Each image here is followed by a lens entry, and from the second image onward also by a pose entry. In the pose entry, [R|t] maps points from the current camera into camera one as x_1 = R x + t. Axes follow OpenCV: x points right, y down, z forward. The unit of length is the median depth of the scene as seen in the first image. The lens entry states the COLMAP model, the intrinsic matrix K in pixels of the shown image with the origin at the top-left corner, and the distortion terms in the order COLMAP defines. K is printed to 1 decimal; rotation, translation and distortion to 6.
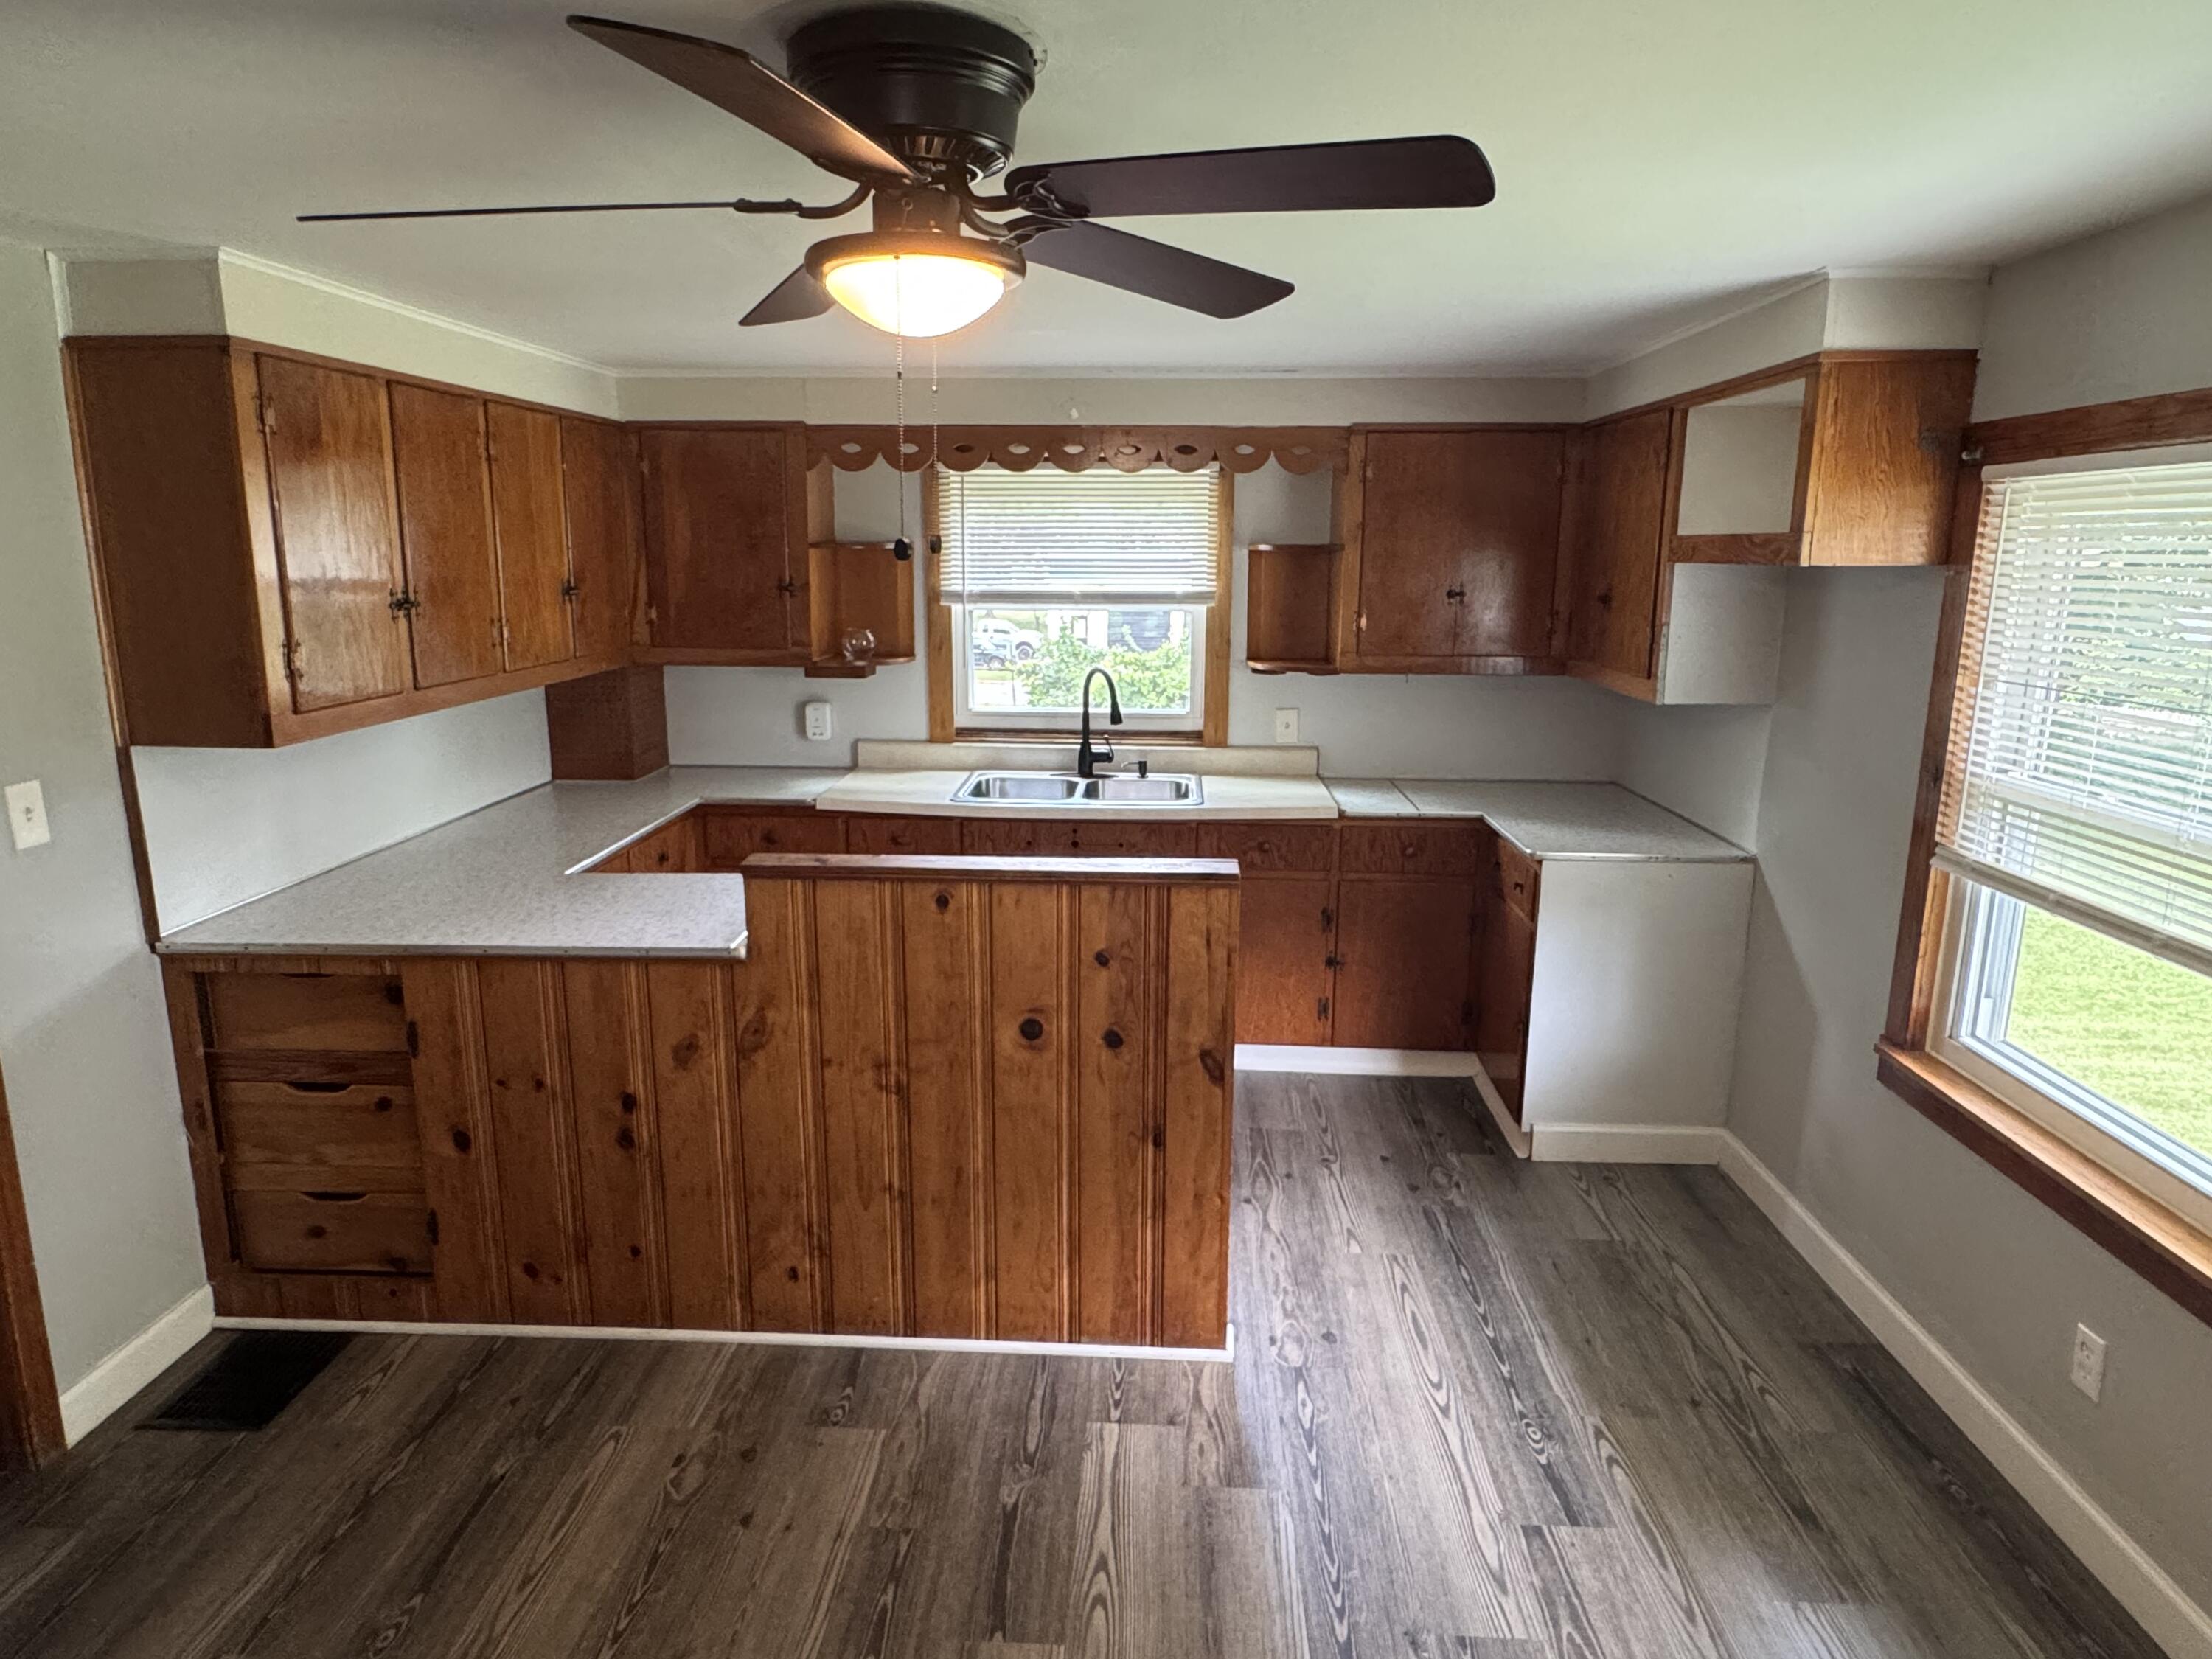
lens RADIAL K [[1350.1, 0, 1103.1], [0, 1350.1, 829.4], [0, 0, 1]] dist [-0.007881, 0.003572]
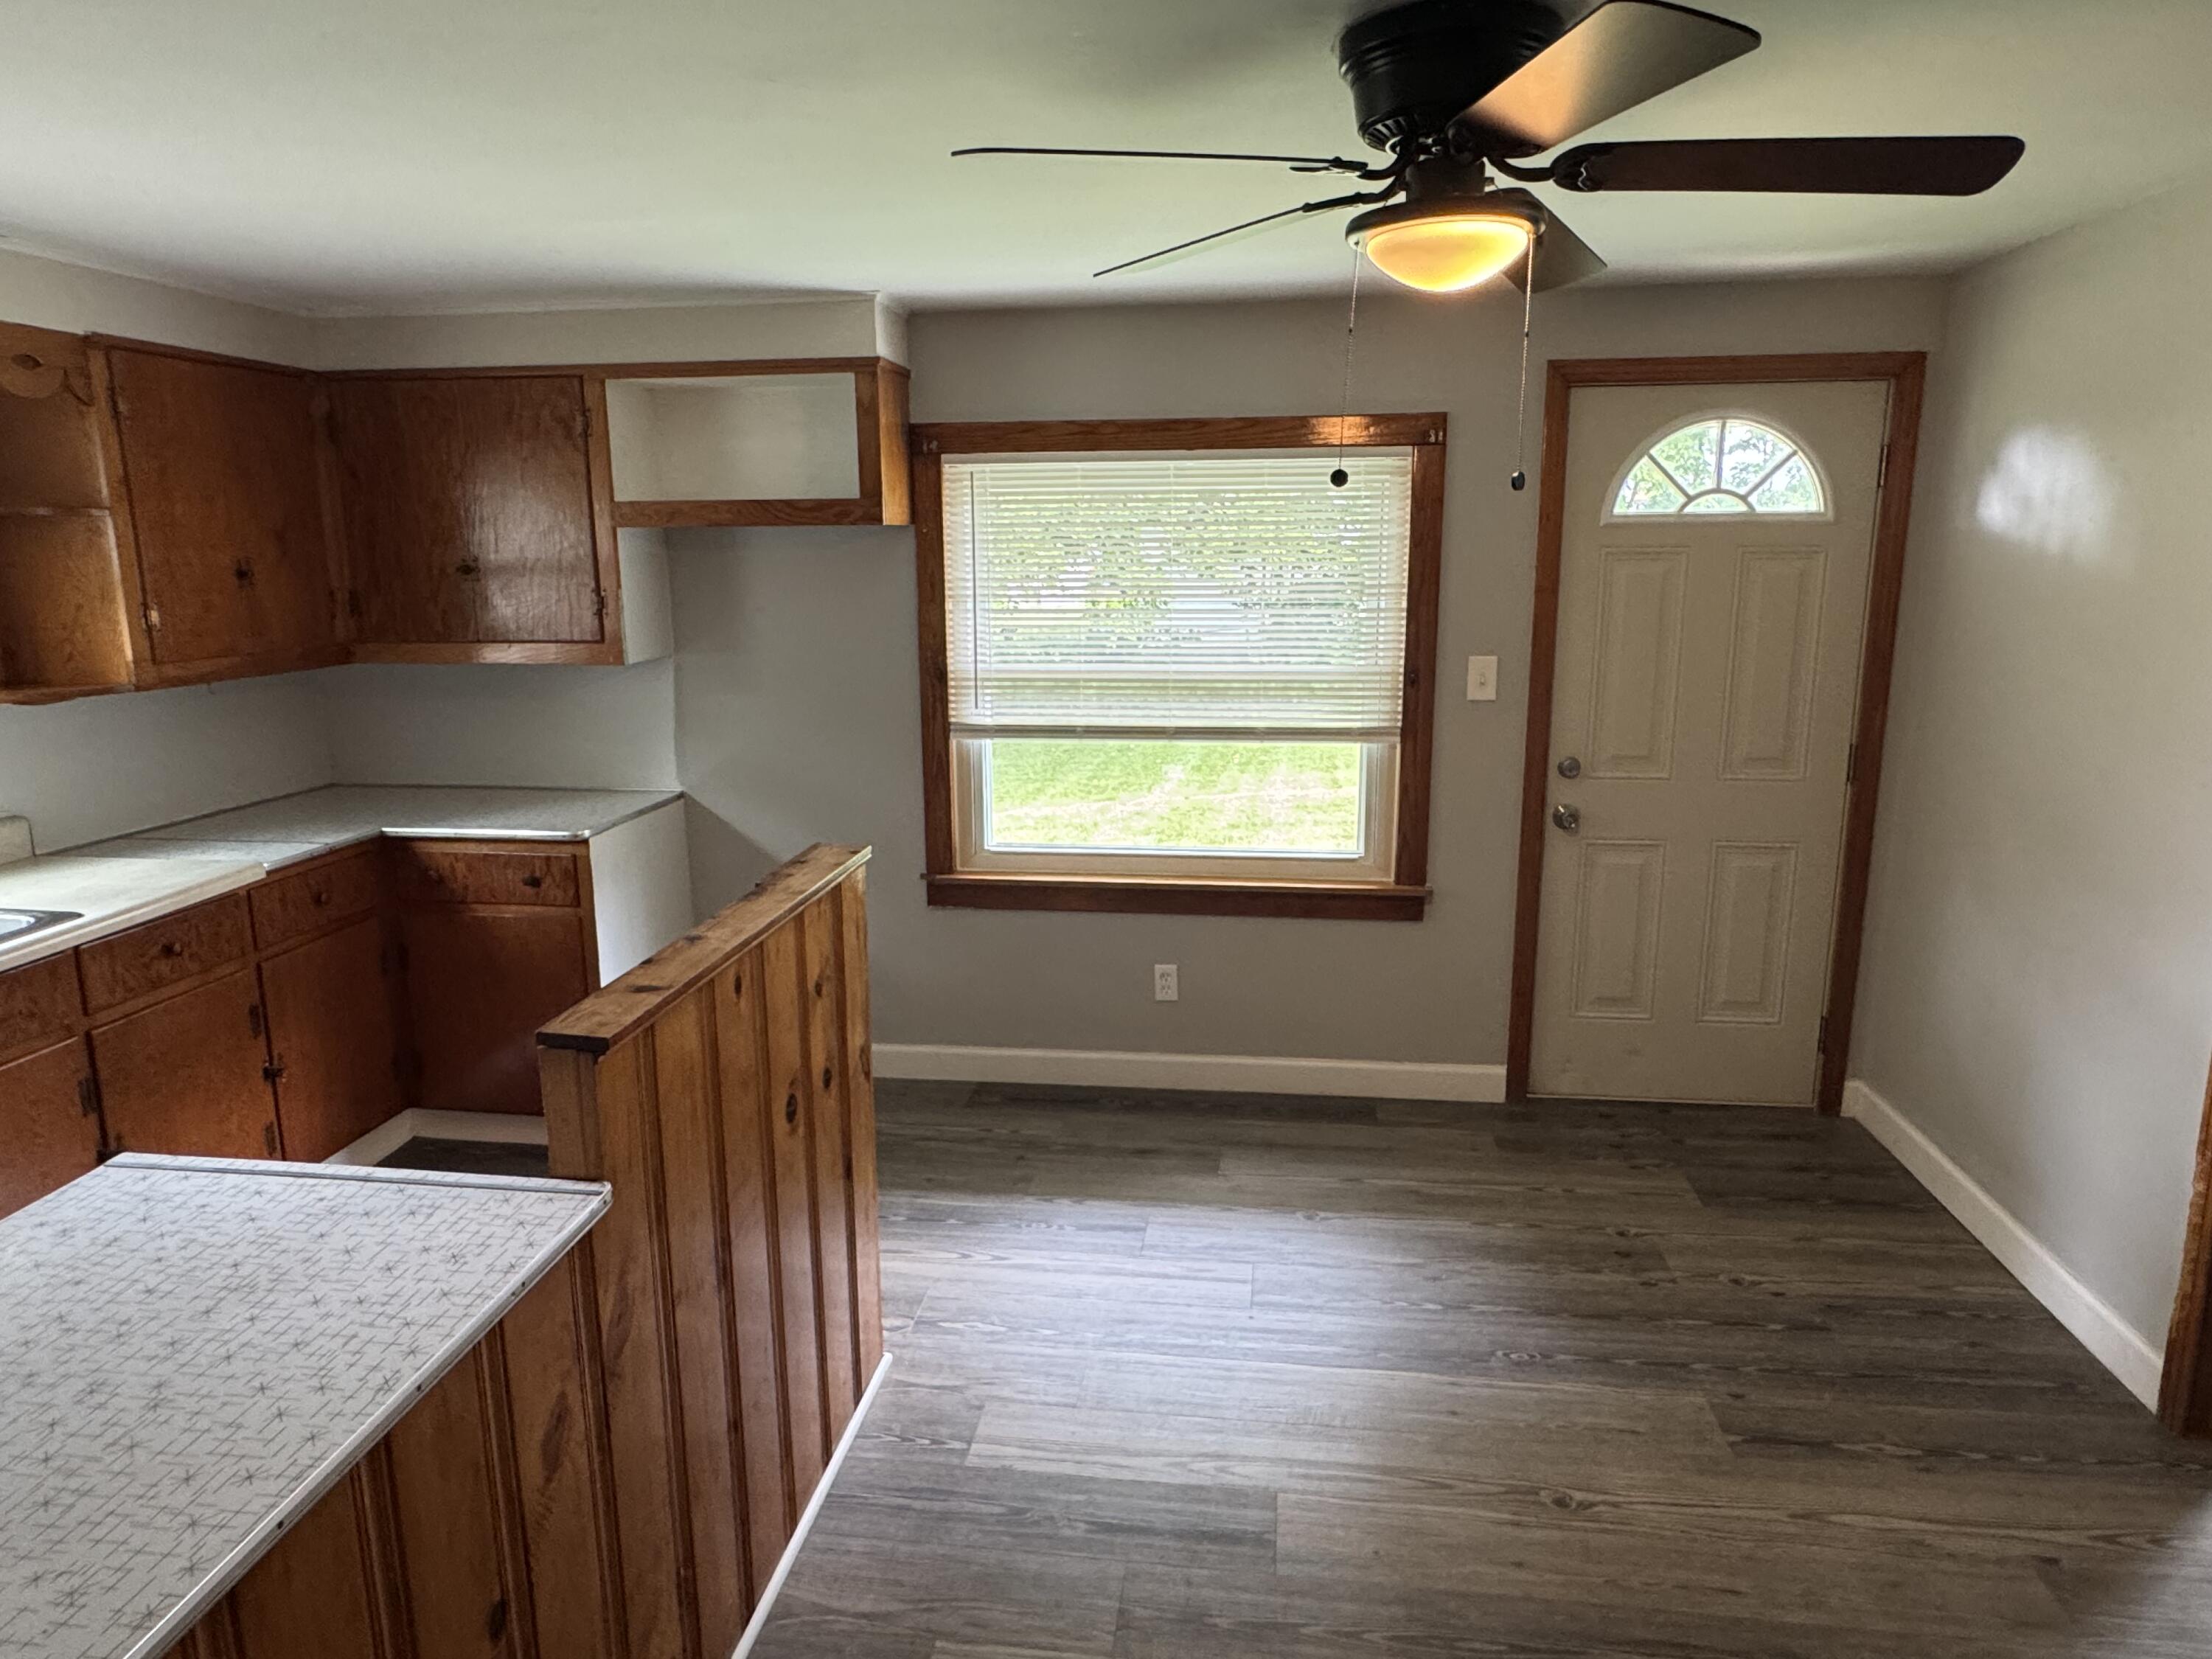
lens RADIAL K [[1350.1, 0, 1105.8], [0, 1350.1, 832.6], [0, 0, 1]] dist [-0.007881, 0.003572]
pose [[0.078216, -0.217104, 0.973010, -0.672816], [0.208862, 0.957909, 0.196945, -0.108026], [-0.974812, 0.187821, 0.120268, 0.605535]]
